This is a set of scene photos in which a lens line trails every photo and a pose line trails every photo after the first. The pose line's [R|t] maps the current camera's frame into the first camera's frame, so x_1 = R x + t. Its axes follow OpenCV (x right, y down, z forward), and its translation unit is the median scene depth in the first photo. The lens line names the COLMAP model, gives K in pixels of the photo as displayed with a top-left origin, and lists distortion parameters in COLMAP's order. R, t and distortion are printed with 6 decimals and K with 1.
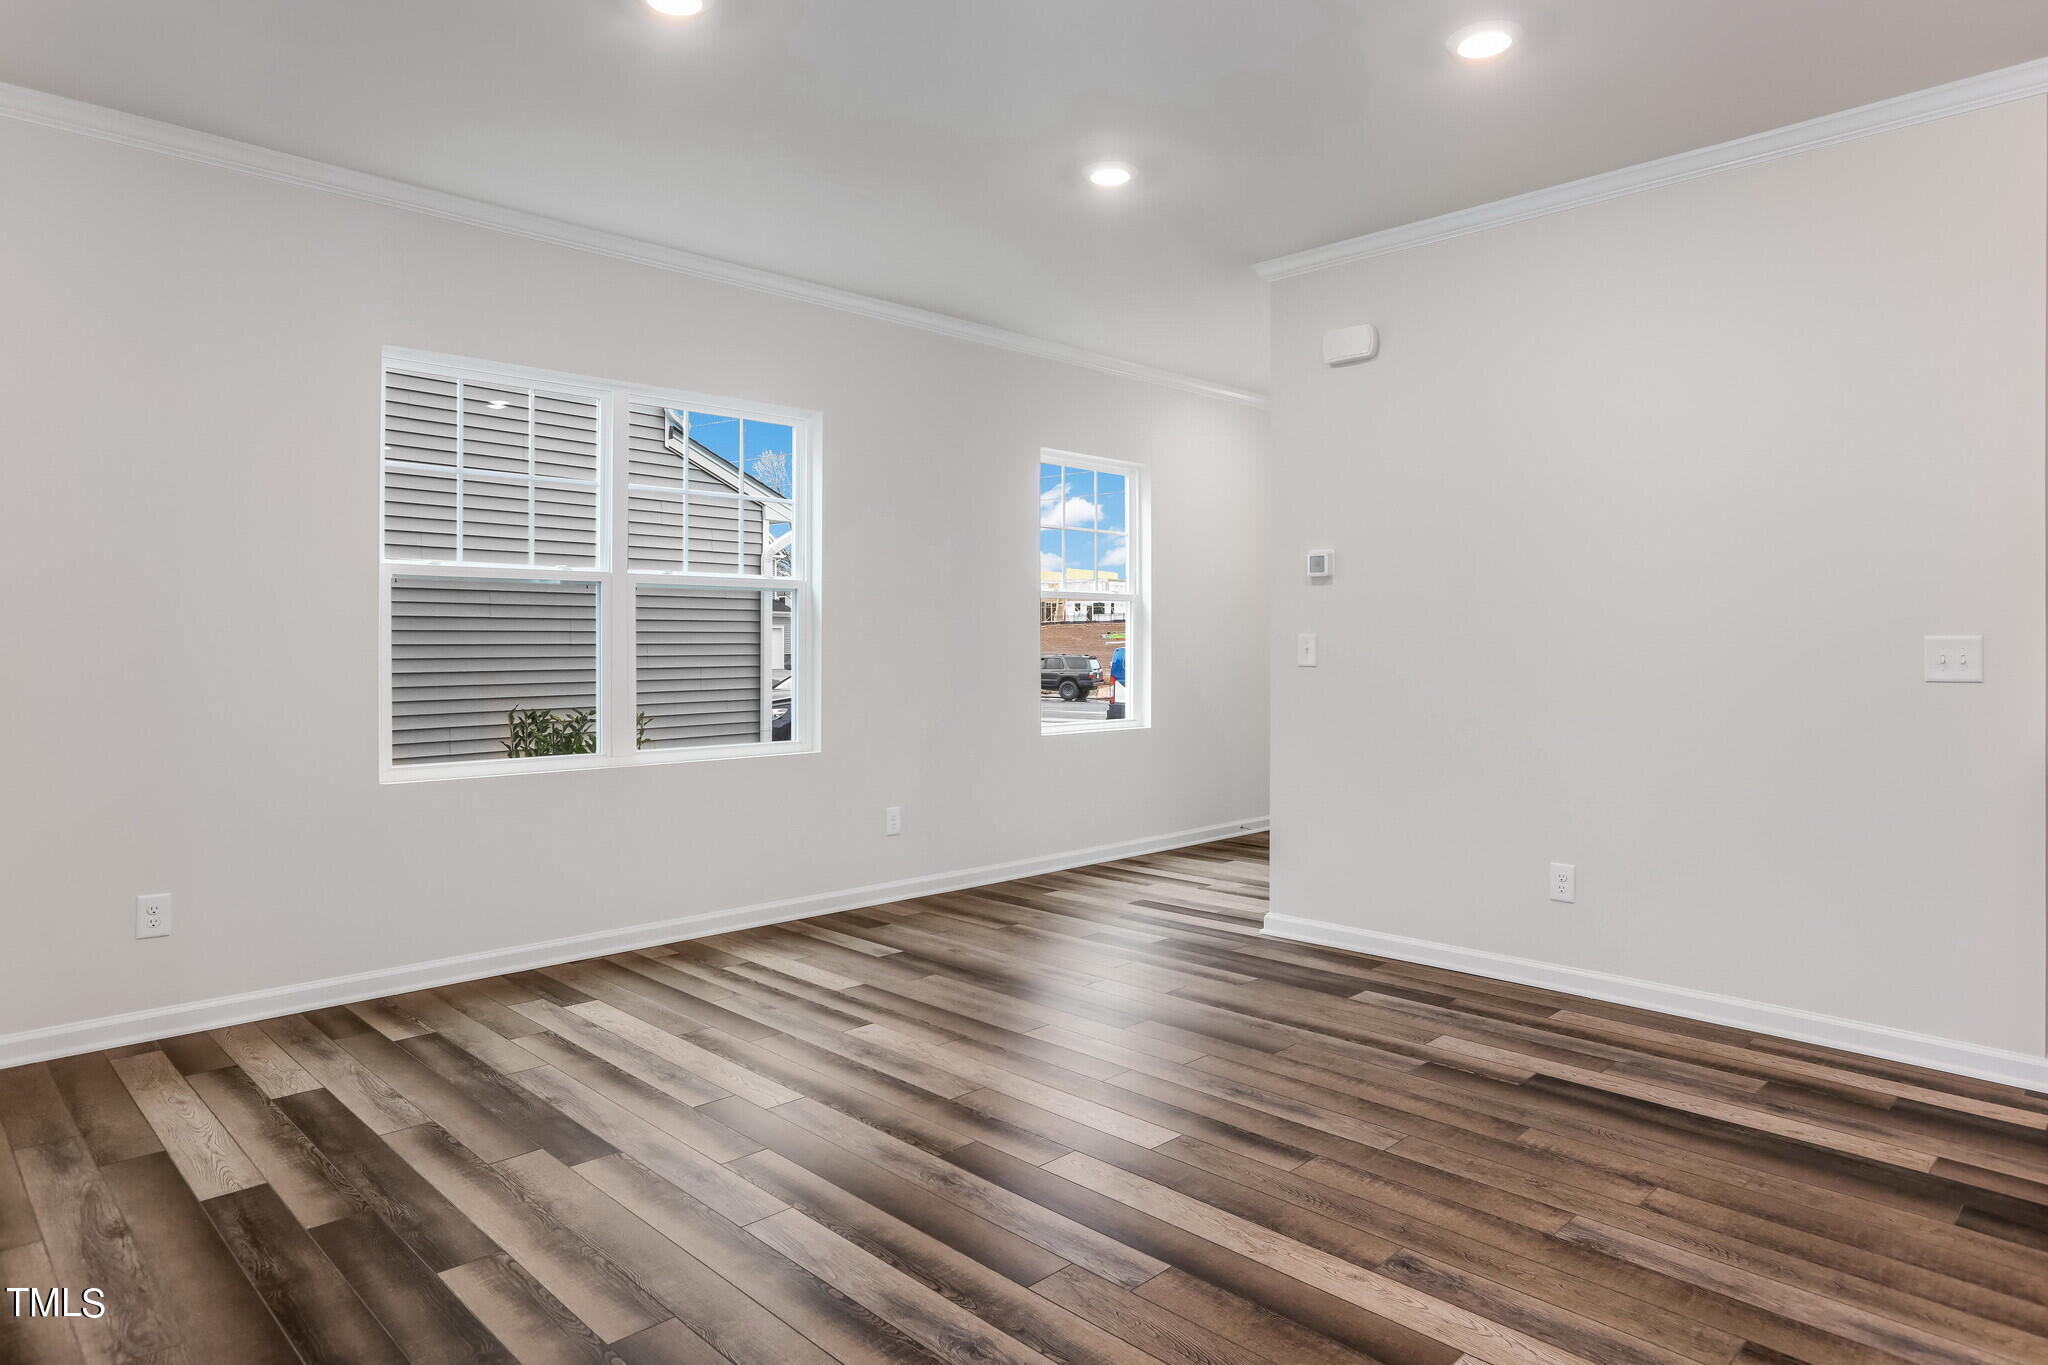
lens RADIAL K [[1196.8, 0, 1034.5], [0, 1196.8, 634.6], [0, 0, 1]] dist [-0.048372, 0.039738]
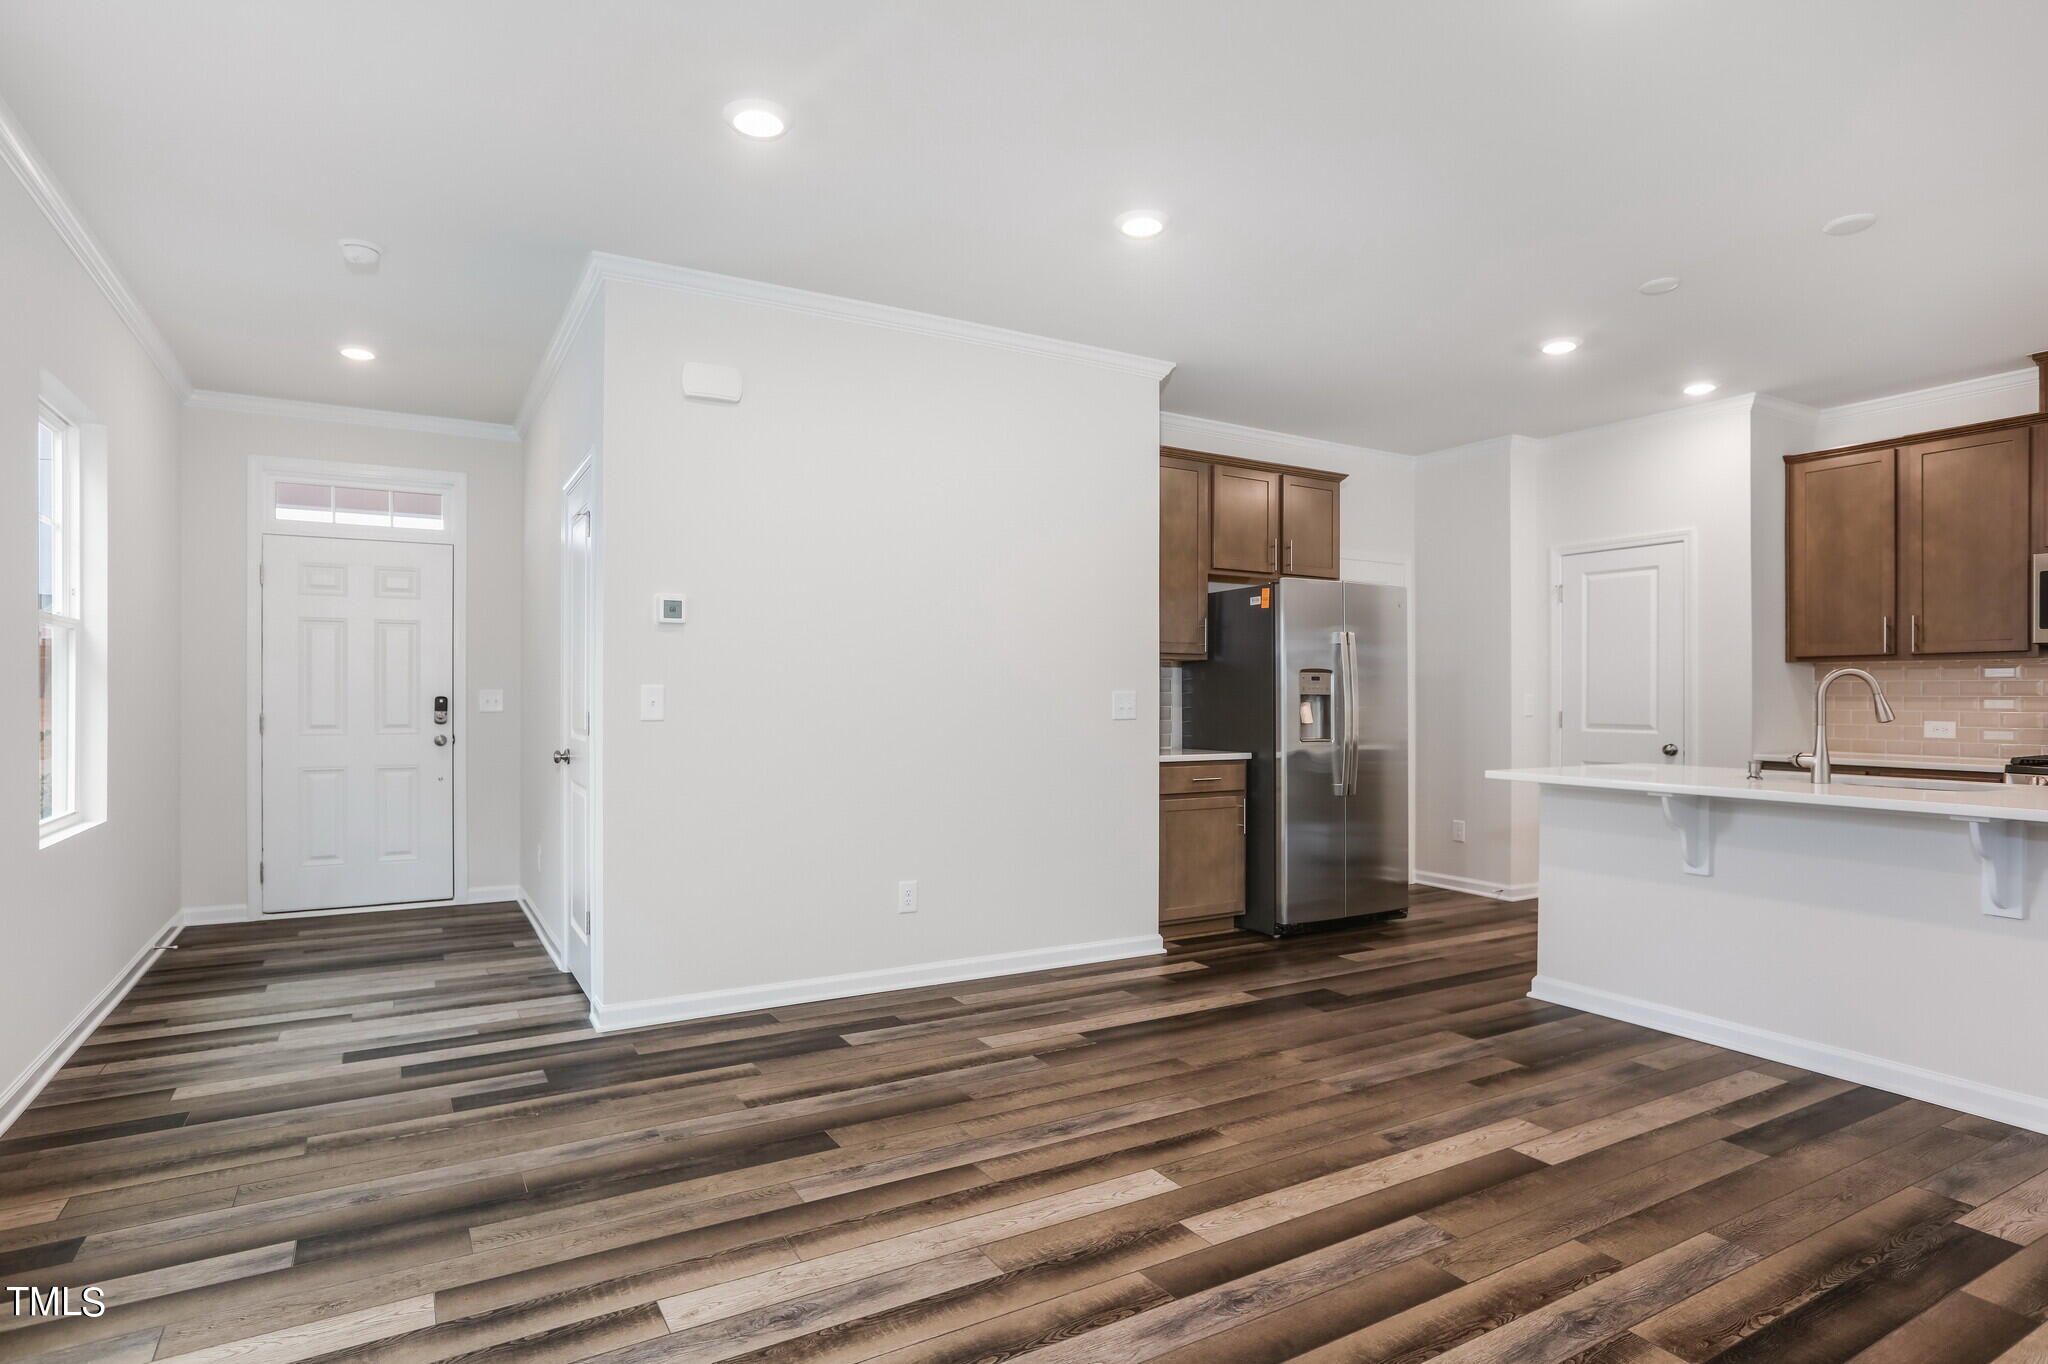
lens RADIAL K [[1085.8, 0, 1005.9], [0, 1085.8, 697.1], [0, 0, 1]] dist [-0.045504, 0.029154]
pose [[0.263702, 0.000243, 0.964604, -0.685875], [-0.007158, 0.999973, 0.001705, 0.008589], [-0.964578, -0.007354, 0.263697, 0.741377]]
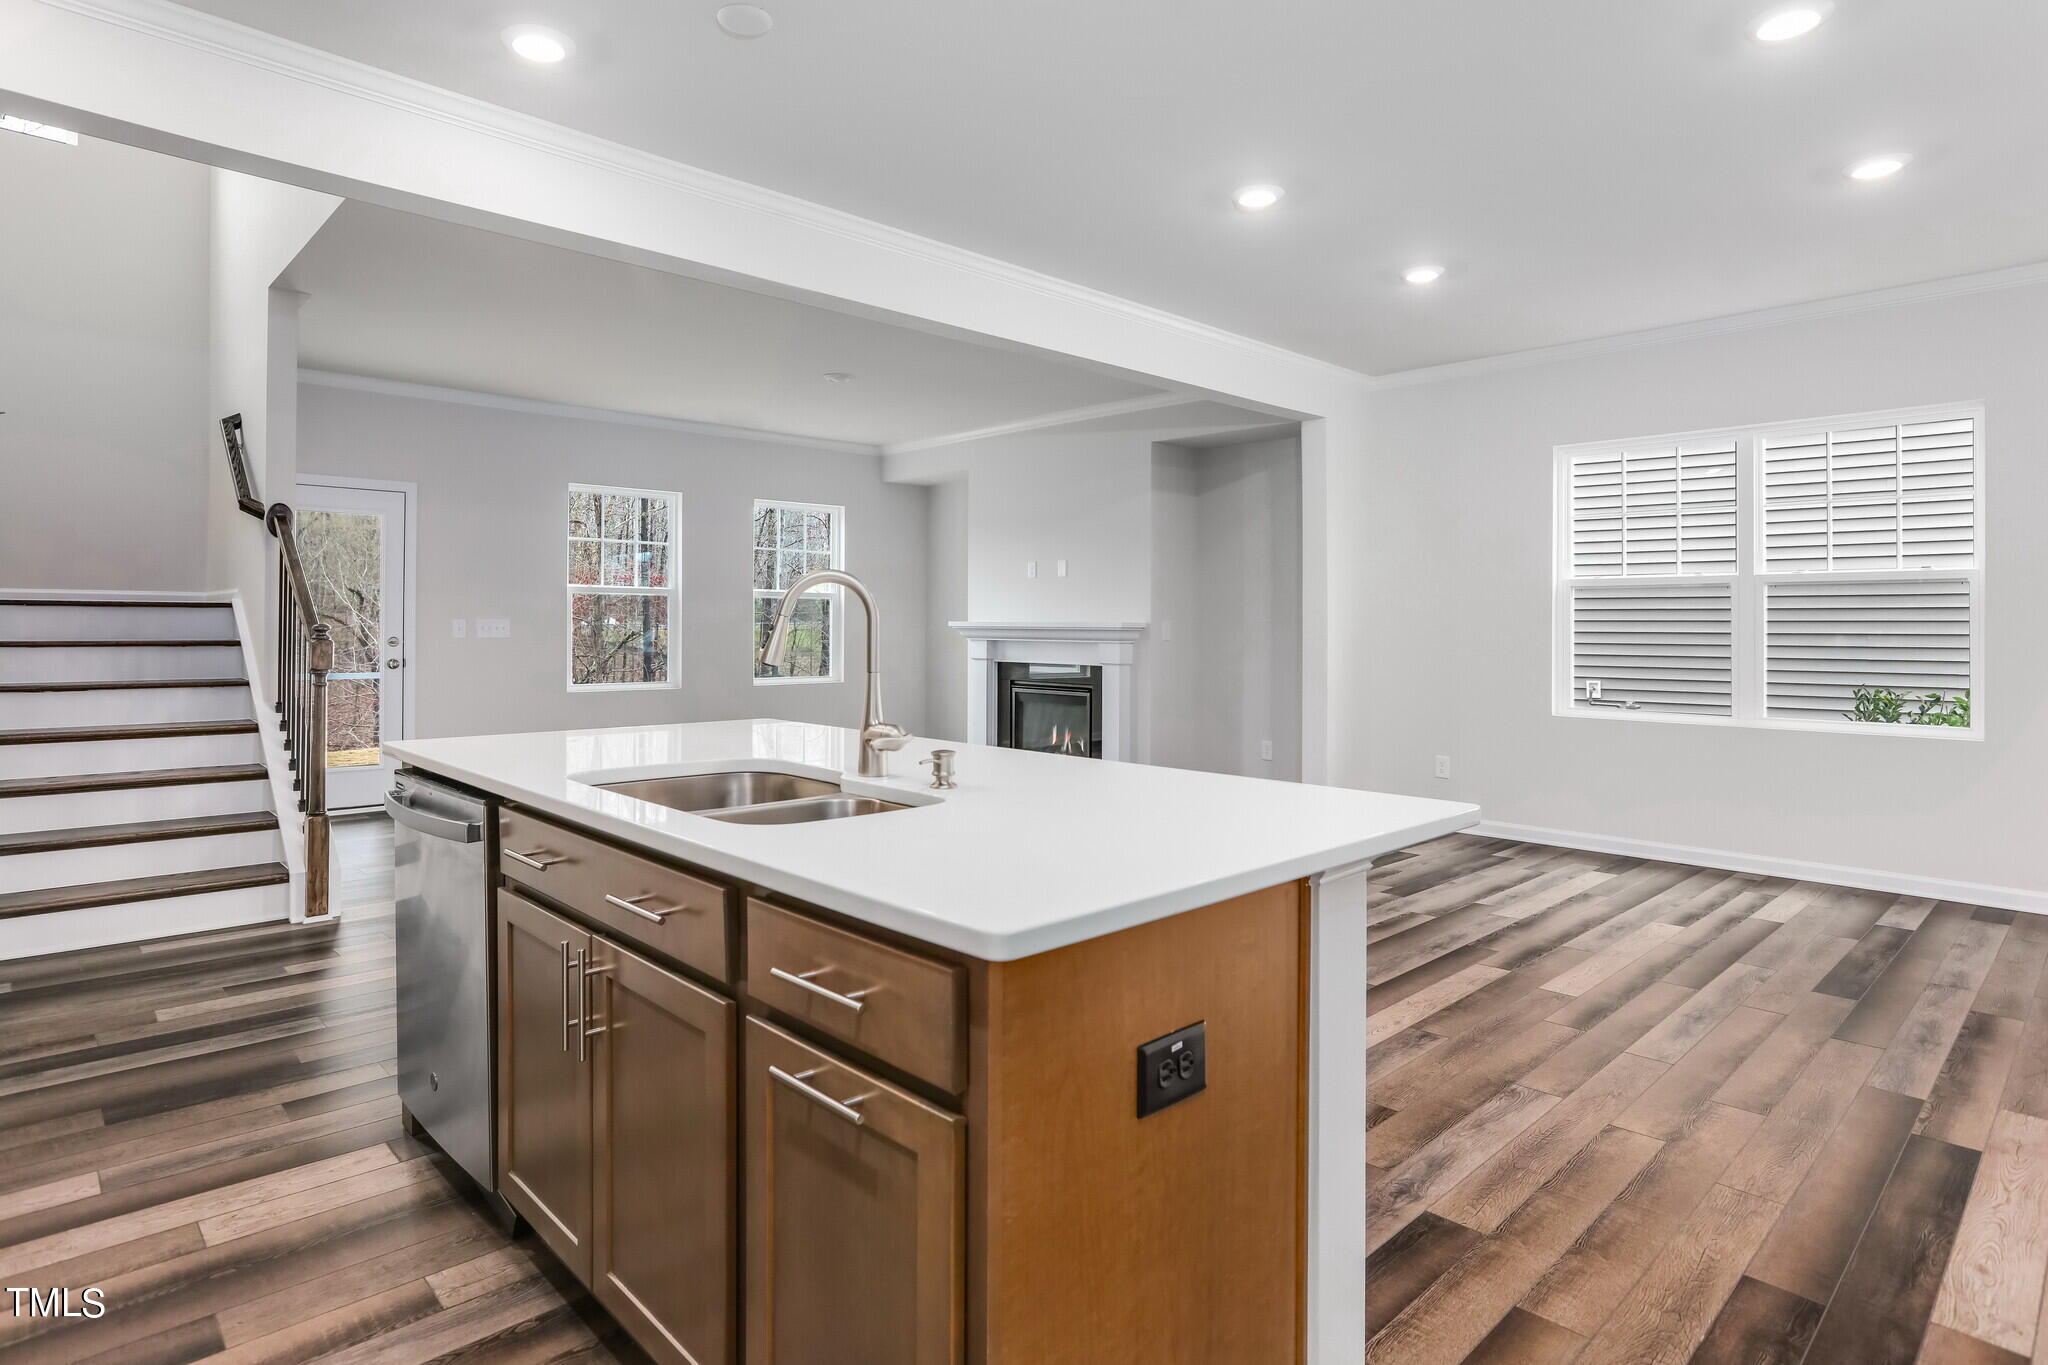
lens RADIAL K [[1099.4, 0, 990.9], [0, 1099.4, 676.3], [0, 0, 1]] dist [-0.001841, -0.000280]
pose [[-0.034938, 0.042526, -0.998484, 1.145931], [0.004117, 0.999092, 0.042408, 0.006960], [0.999381, -0.002629, -0.035081, 0.328840]]
